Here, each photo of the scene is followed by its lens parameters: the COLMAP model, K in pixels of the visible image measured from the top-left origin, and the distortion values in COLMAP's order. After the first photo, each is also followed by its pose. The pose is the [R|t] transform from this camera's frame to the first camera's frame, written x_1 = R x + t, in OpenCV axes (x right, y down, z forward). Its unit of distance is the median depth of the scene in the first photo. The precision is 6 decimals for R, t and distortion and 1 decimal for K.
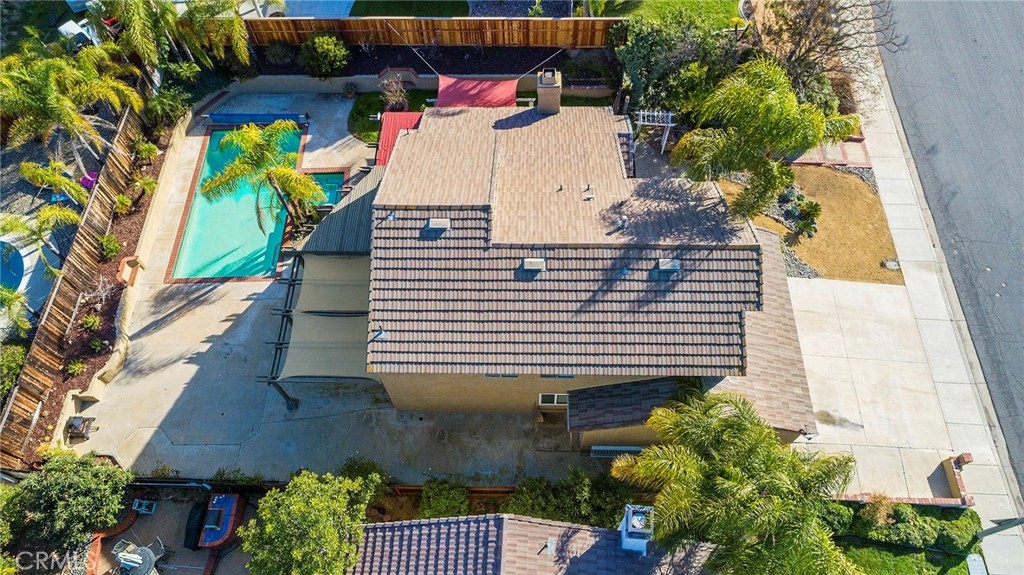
lens RADIAL K [[686.5, 0, 512.3], [0, 686.5, 293.0], [0, 0, 1]] dist [-0.015248, 0.003798]
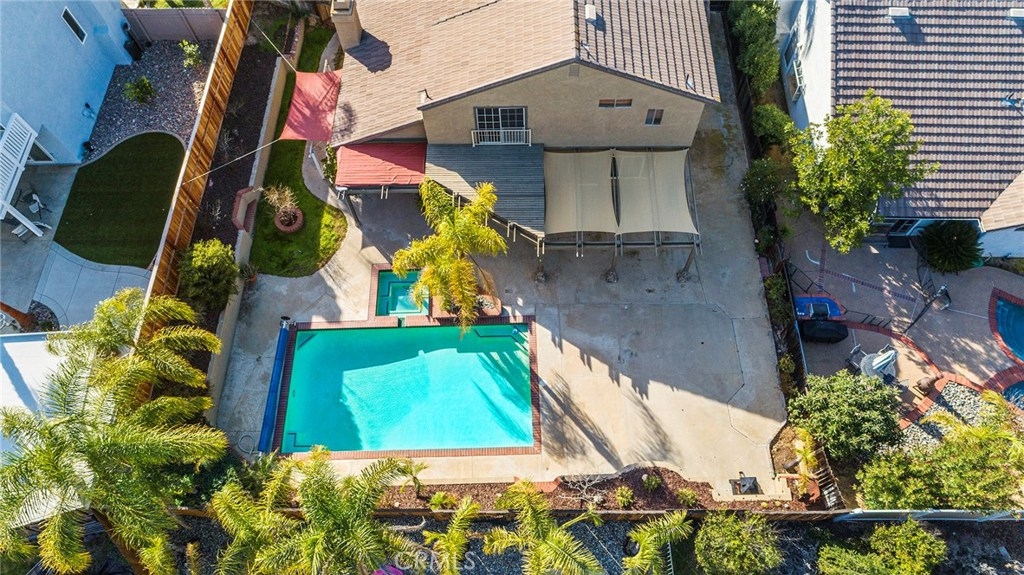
lens RADIAL K [[686.5, 0, 512.3], [0, 686.5, 293.0], [0, 0, 1]] dist [-0.015248, 0.003798]
pose [[-0.013345, -0.881487, 0.472020, -0.773658], [0.881073, 0.212841, 0.422385, -0.443171], [-0.472792, 0.421521, 0.773814, 0.360587]]
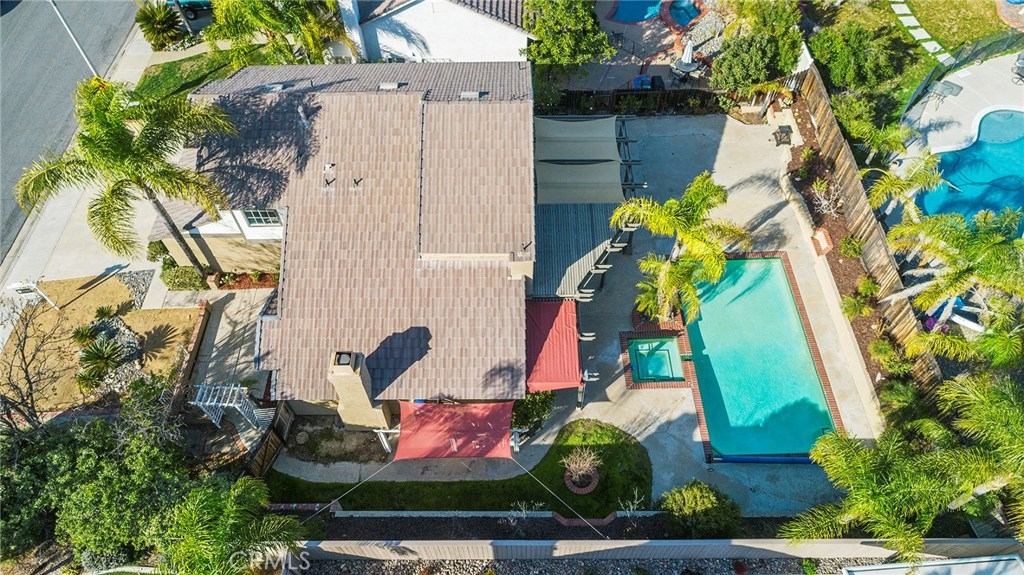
lens RADIAL K [[686.5, 0, 512.3], [0, 686.5, 293.0], [0, 0, 1]] dist [-0.015248, 0.003798]
pose [[-0.998905, 0.041201, 0.022167, -0.152064], [0.002357, -0.428899, 0.903349, -0.992770], [0.046726, 0.902412, 0.428333, 0.666043]]
